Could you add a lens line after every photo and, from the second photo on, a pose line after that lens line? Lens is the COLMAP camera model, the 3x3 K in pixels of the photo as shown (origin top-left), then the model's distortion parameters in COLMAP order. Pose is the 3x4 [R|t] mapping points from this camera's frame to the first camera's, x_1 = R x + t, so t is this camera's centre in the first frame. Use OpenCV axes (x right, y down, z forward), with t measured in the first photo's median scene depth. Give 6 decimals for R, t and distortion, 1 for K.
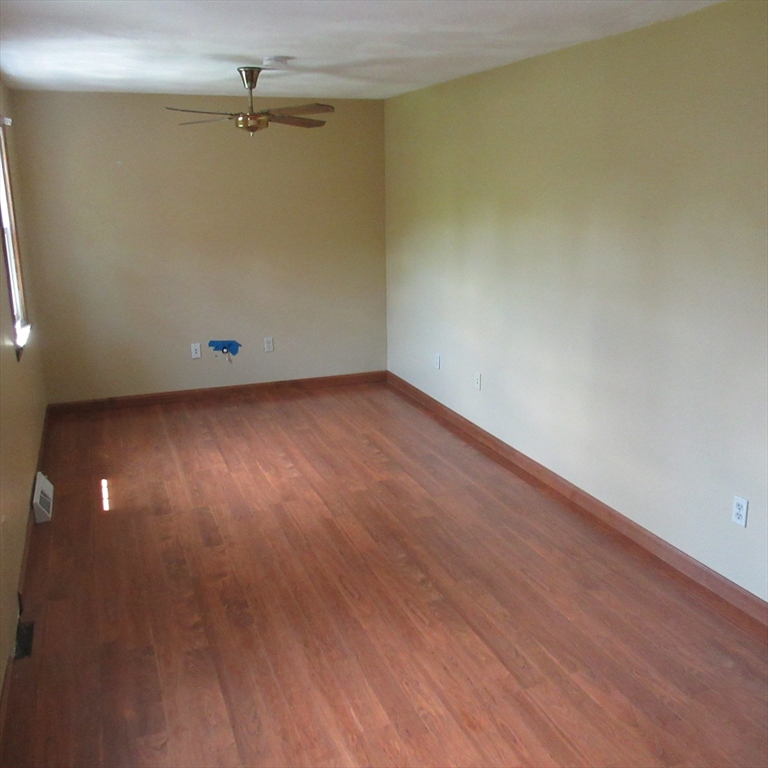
lens RADIAL K [[767.9, 0, 383.0], [0, 767.9, 382.9], [0, 0, 1]] dist [-0.002334, 0.000000]
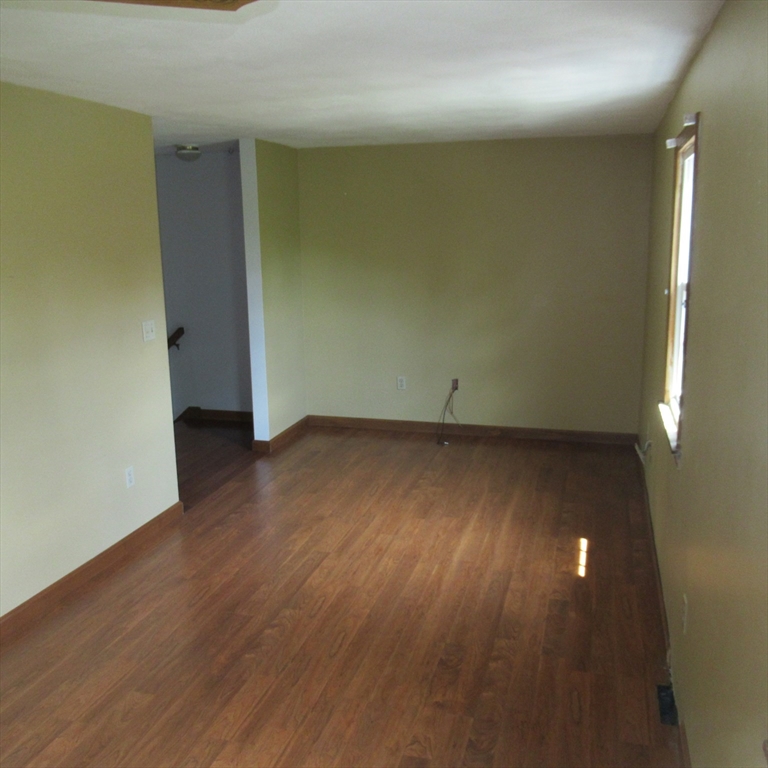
lens RADIAL K [[767.9, 0, 383.2], [0, 767.9, 384.6], [0, 0, 1]] dist [-0.002334, 0.000000]
pose [[-0.803420, -0.093091, 0.588090, -0.720095], [0.175726, 0.906634, 0.383583, -0.448634], [-0.568890, 0.411521, -0.712049, 1.743240]]
